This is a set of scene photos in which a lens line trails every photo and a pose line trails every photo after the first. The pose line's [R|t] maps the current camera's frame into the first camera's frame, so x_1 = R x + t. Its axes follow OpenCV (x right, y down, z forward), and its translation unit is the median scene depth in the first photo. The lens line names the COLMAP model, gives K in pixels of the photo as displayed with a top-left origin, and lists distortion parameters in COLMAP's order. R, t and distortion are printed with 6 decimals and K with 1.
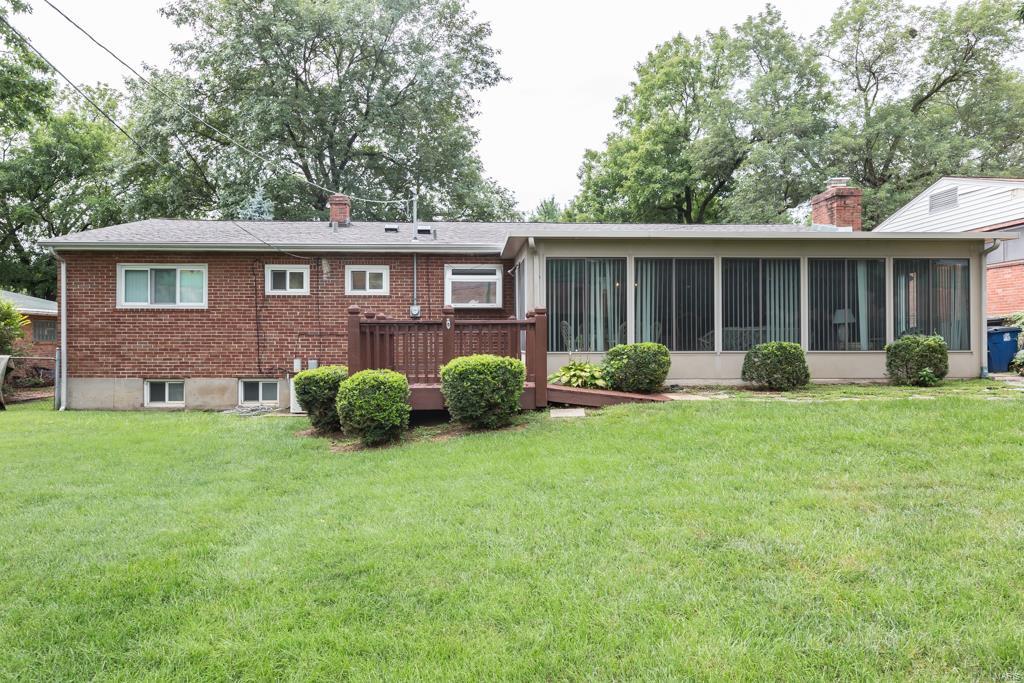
lens RADIAL K [[739.5, 0, 514.2], [0, 739.5, 347.0], [0, 0, 1]] dist [0.001947, 0.002106]
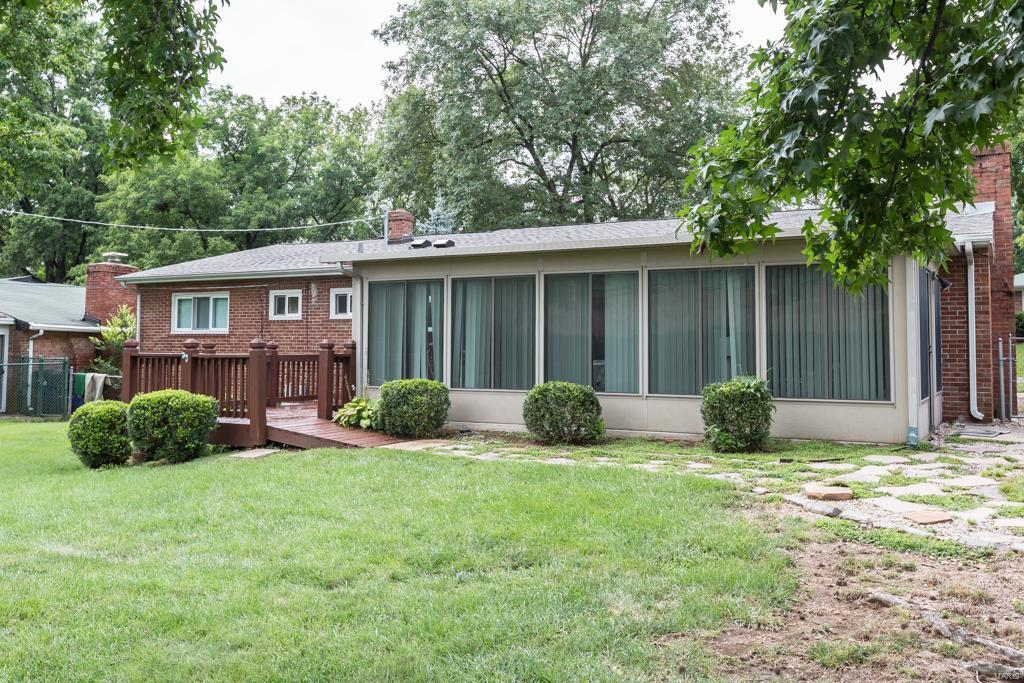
lens RADIAL K [[890.6, 0, 513.6], [0, 890.6, 343.5], [0, 0, 1]] dist [0.010887, -0.002532]
pose [[0.848861, 0.002063, -0.528612, 0.604219], [-0.011217, 0.999838, -0.014111, -0.024122], [0.528497, 0.017908, 0.848746, 0.129607]]
